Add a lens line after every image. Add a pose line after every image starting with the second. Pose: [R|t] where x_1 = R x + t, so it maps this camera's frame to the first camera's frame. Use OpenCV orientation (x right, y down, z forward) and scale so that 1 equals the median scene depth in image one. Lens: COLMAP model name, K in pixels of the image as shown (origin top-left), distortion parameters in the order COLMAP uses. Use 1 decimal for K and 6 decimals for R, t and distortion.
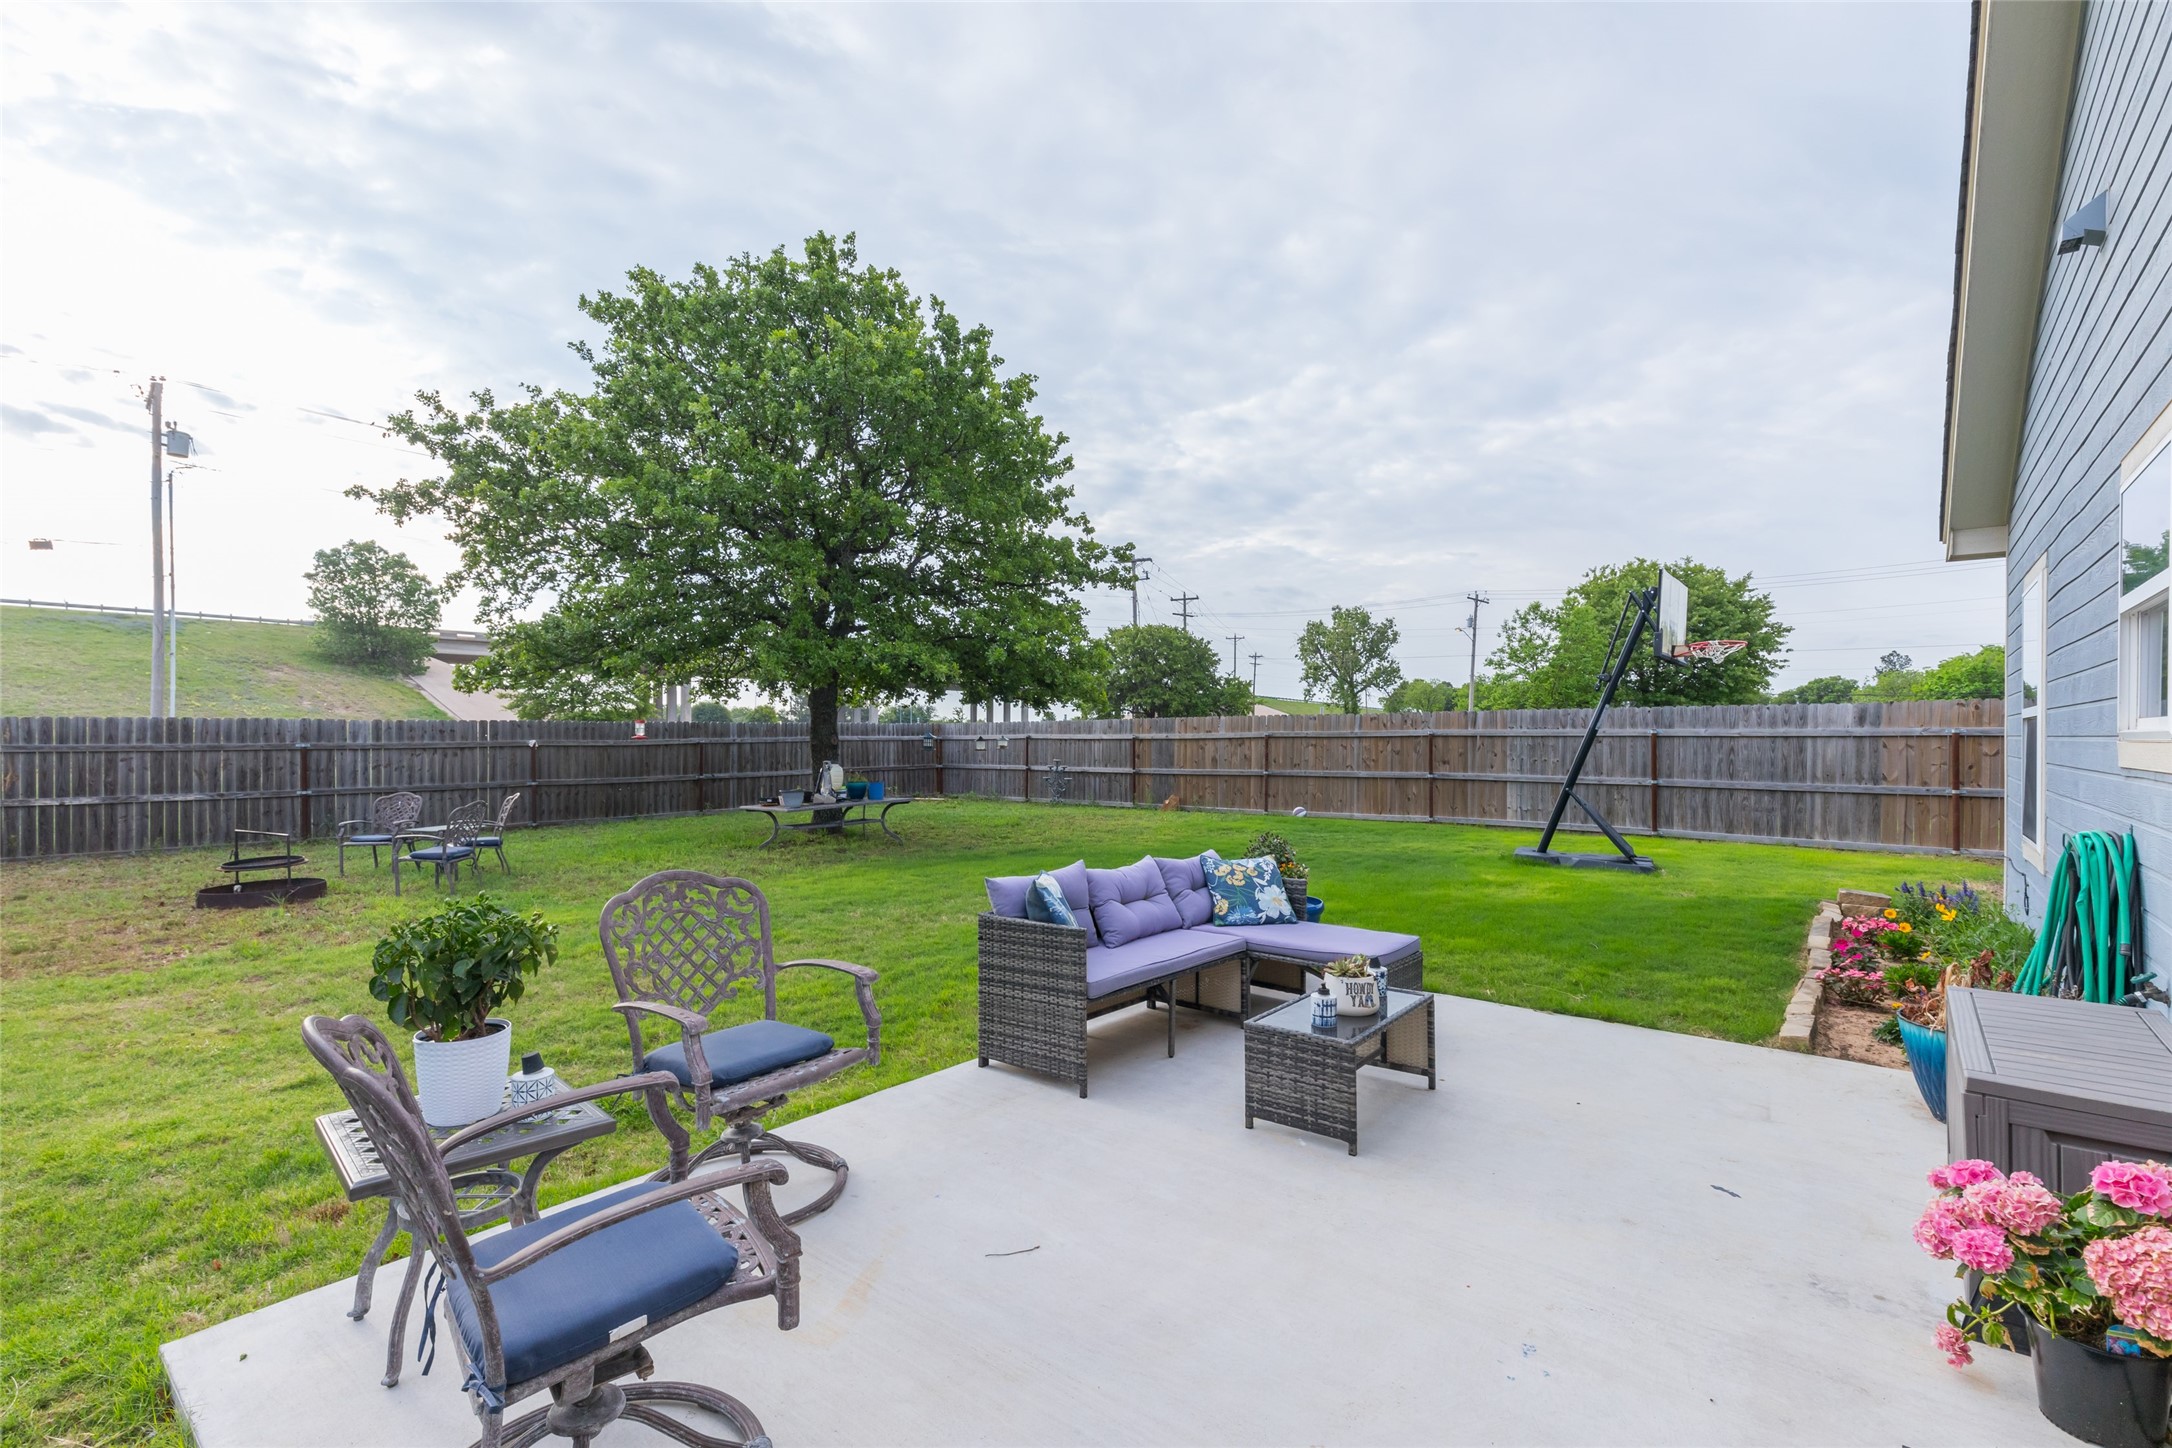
lens RADIAL K [[964.7, 0, 1088.4], [0, 964.7, 733.2], [0, 0, 1]] dist [0.002173, -0.000267]
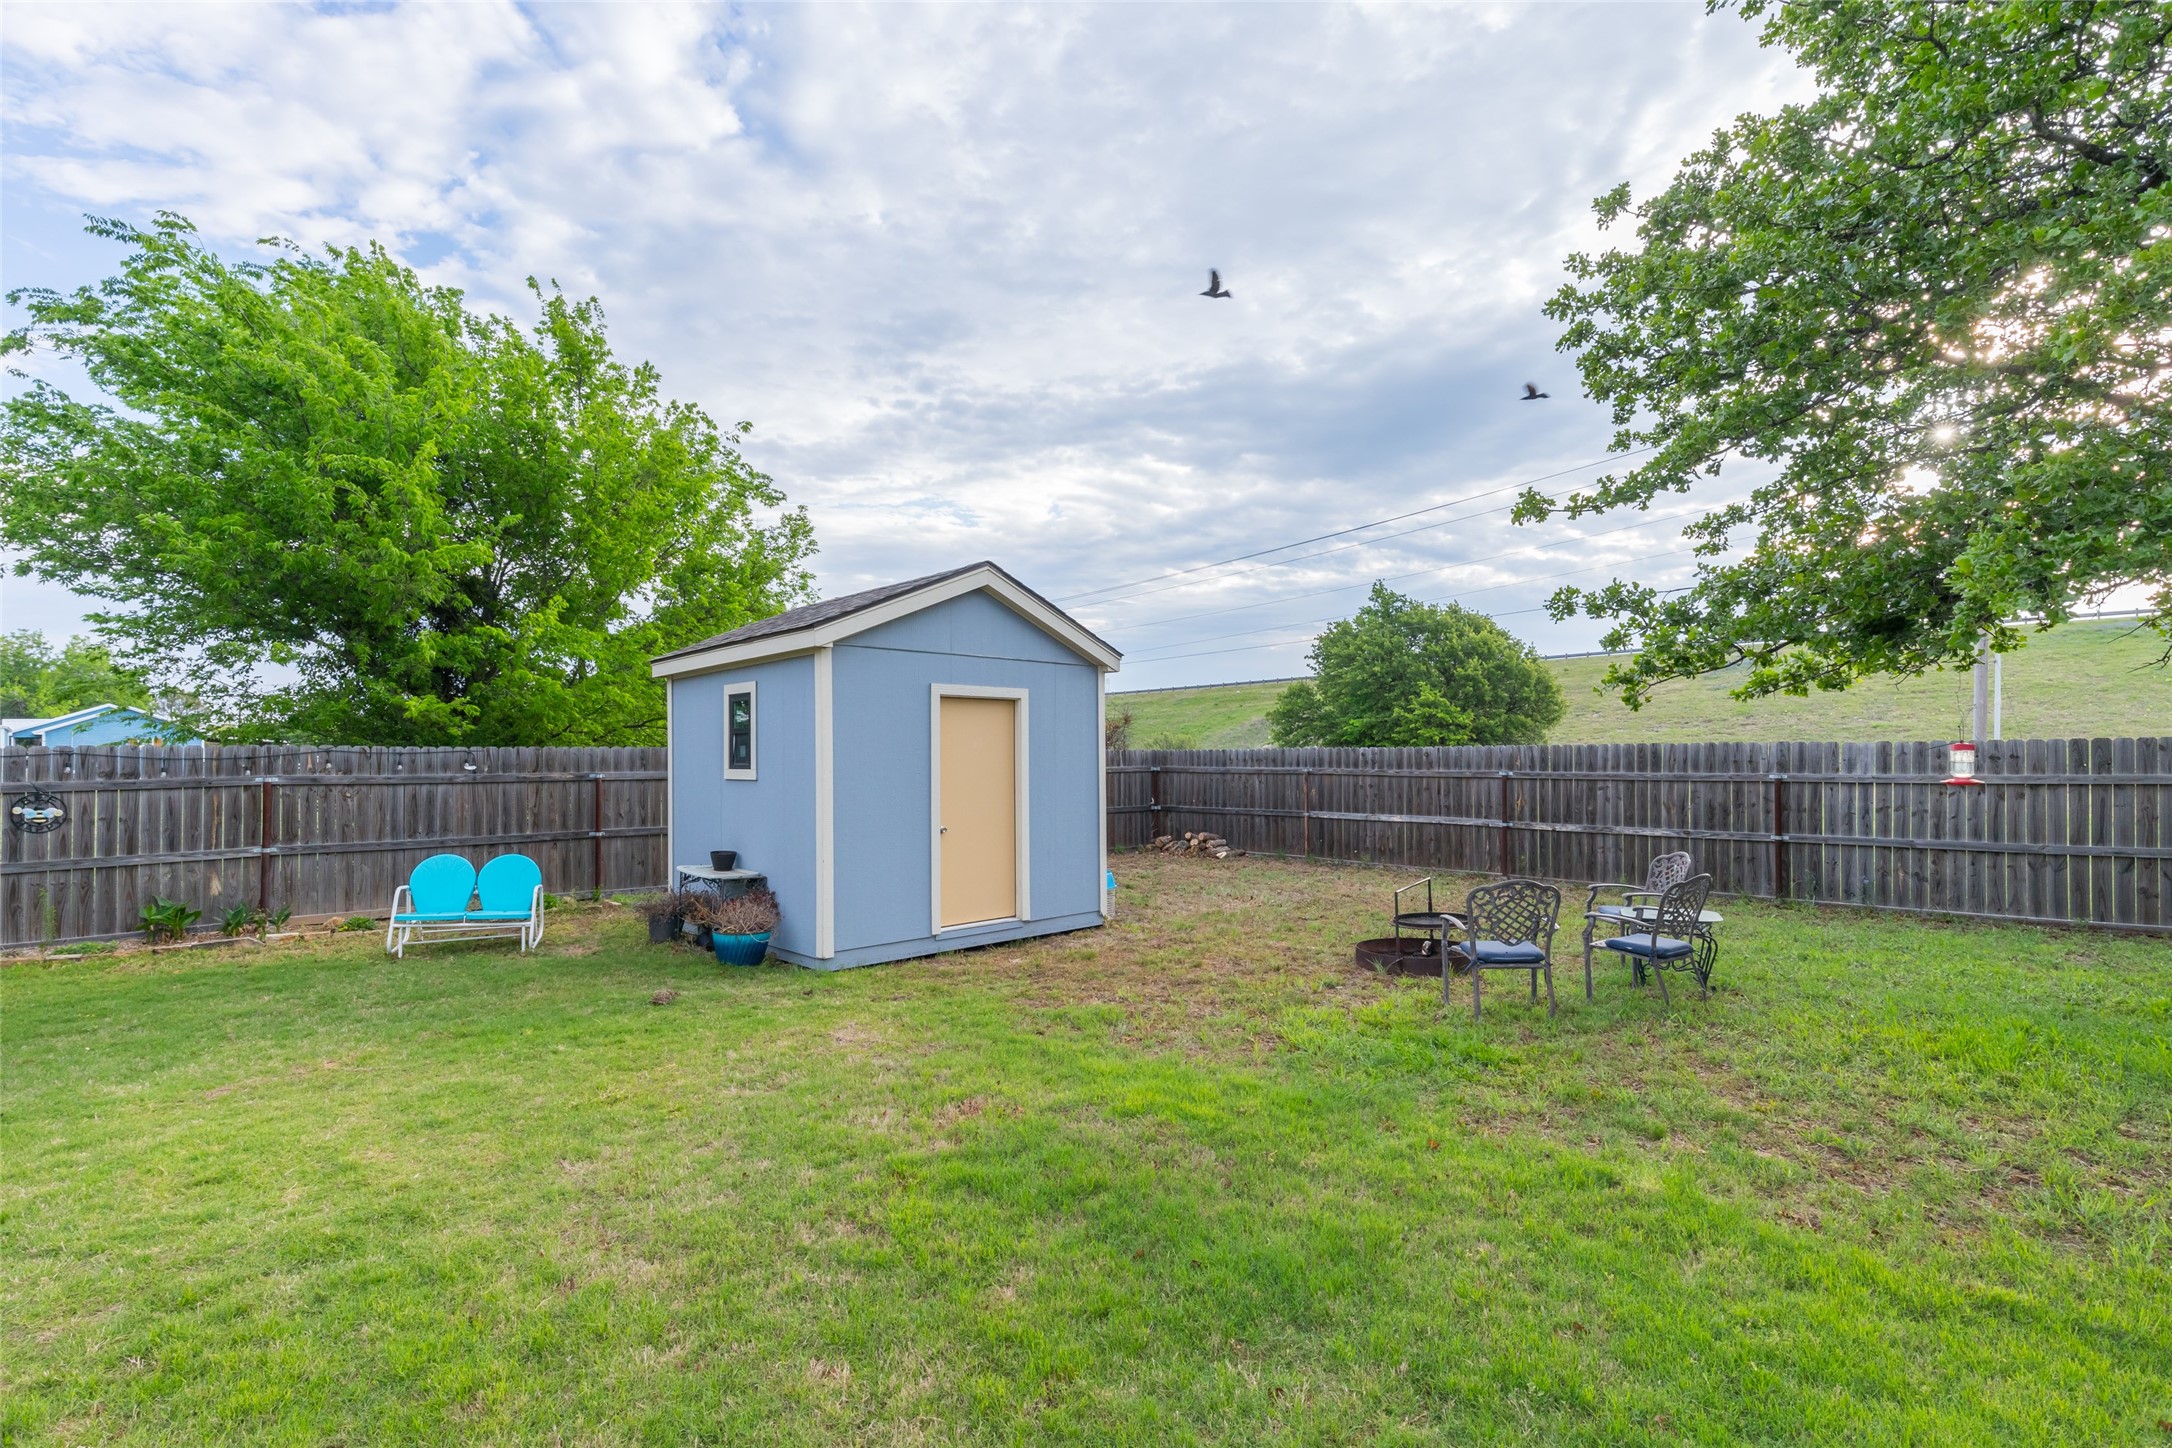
lens RADIAL K [[991.3, 0, 1088.4], [0, 991.3, 736.2], [0, 0, 1]] dist [0.002881, 0.000632]
pose [[-0.086841, -0.021327, -0.995994, 0.031550], [0.003478, 0.999758, -0.021711, -0.004508], [0.996216, -0.005349, -0.086745, 0.528249]]
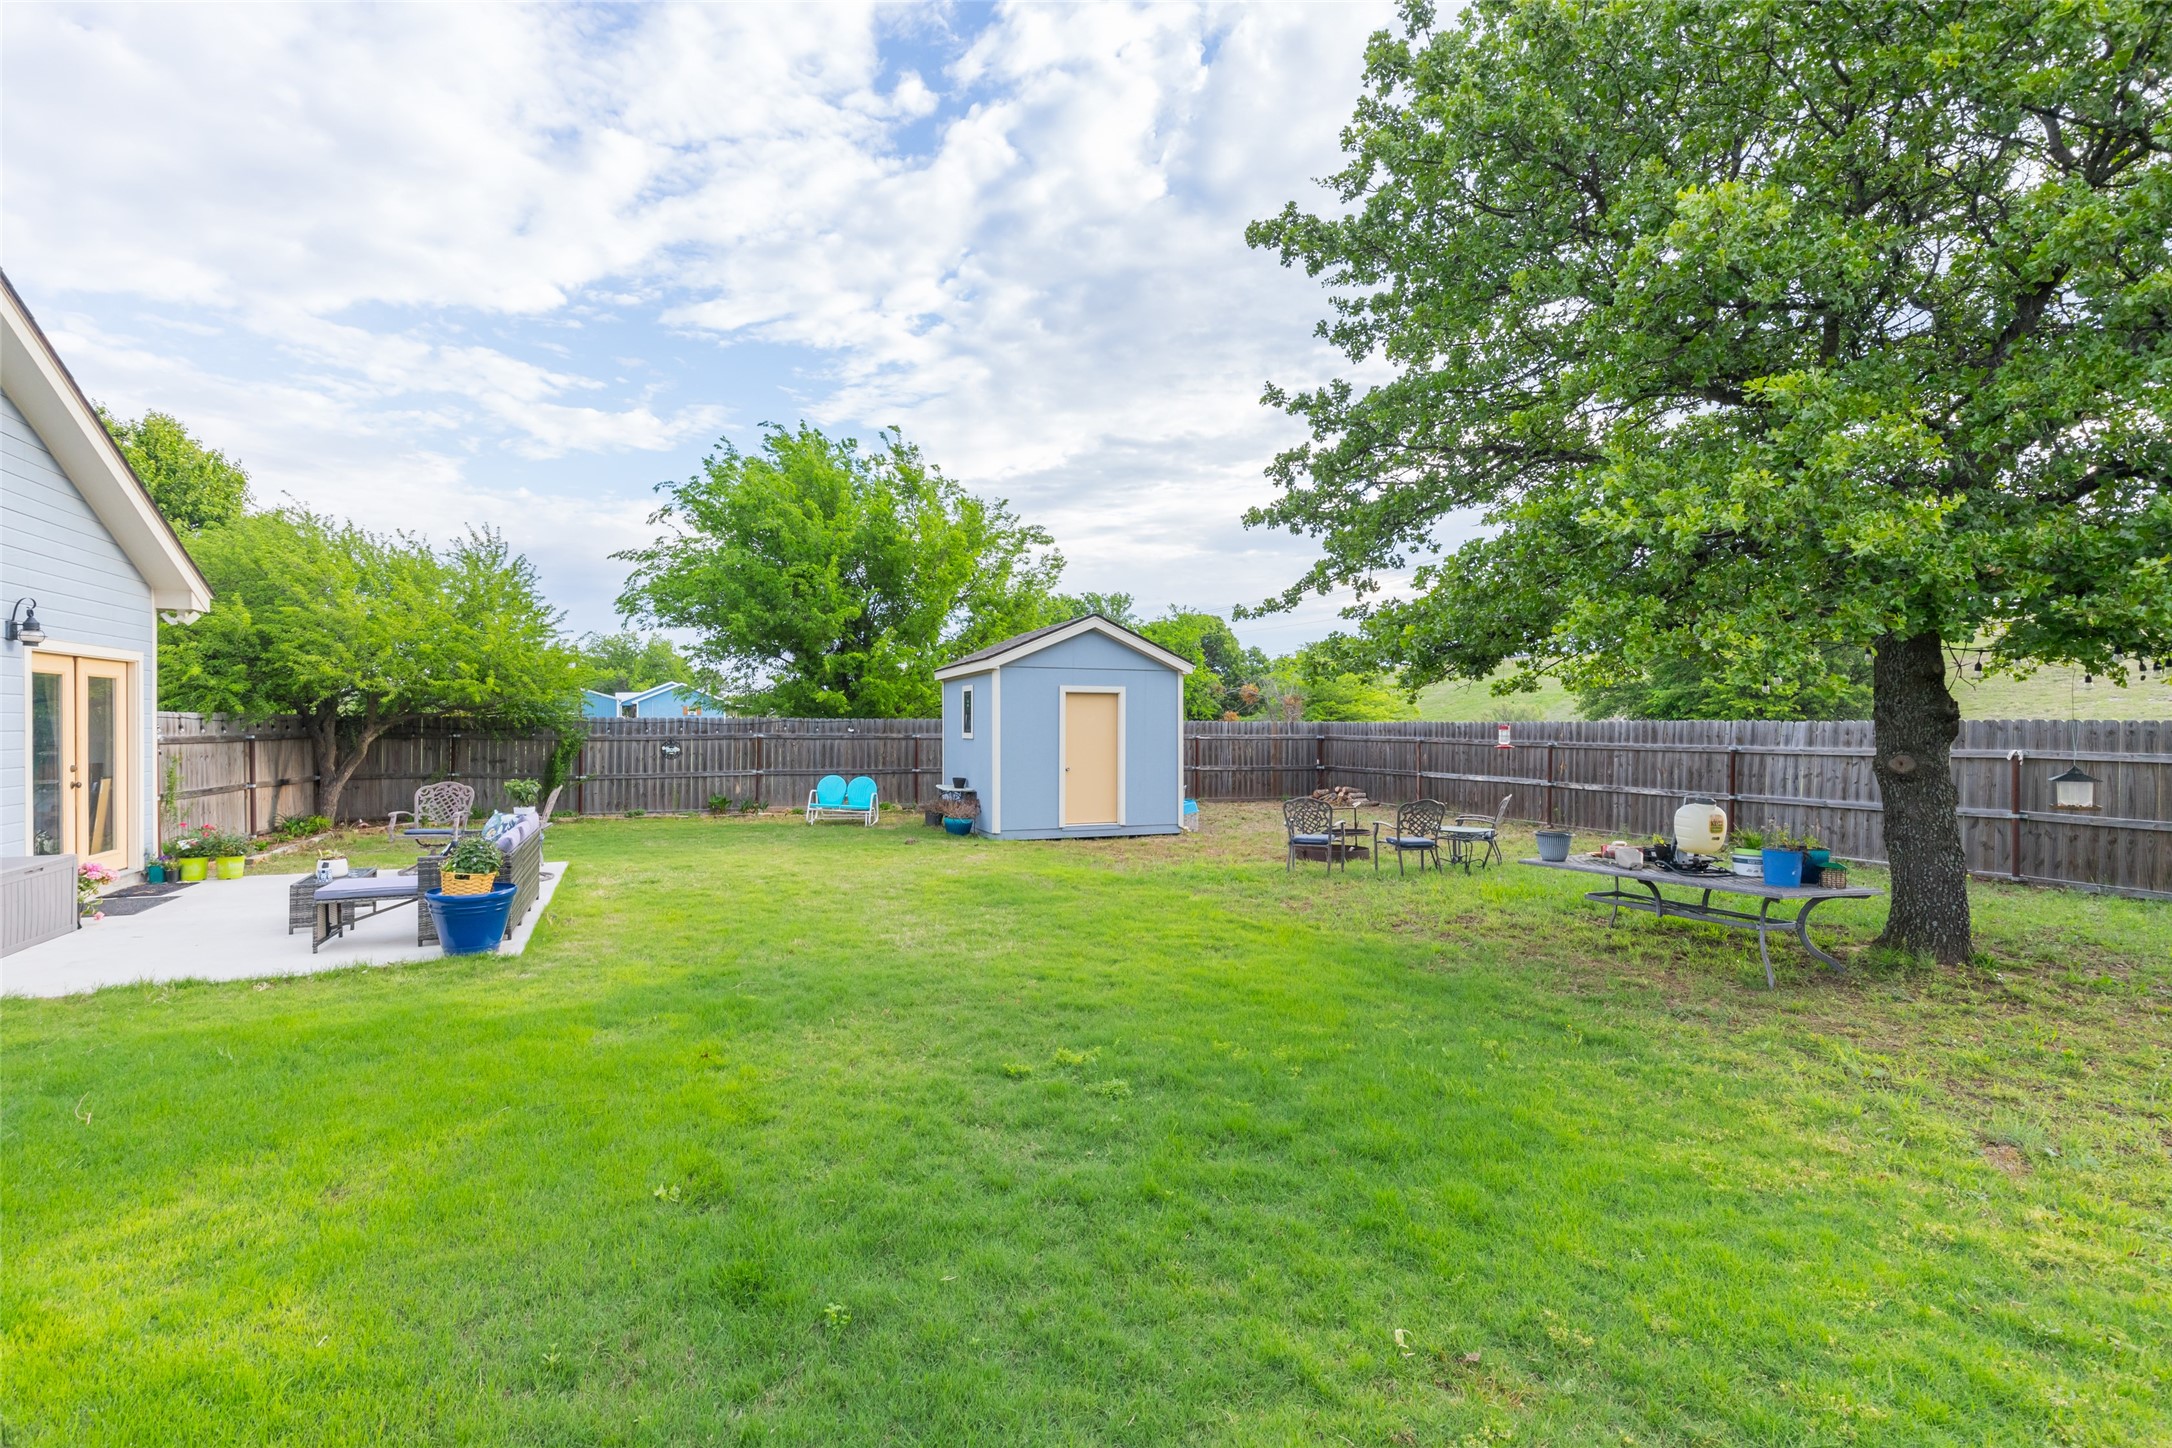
lens RADIAL K [[991.3, 0, 1088.4], [0, 991.3, 736.2], [0, 0, 1]] dist [0.002881, 0.000632]
pose [[-0.447277, 0.008043, -0.894359, 0.377814], [-0.005299, 0.999918, 0.011642, -0.008077], [0.894380, 0.009946, -0.447198, 0.883534]]
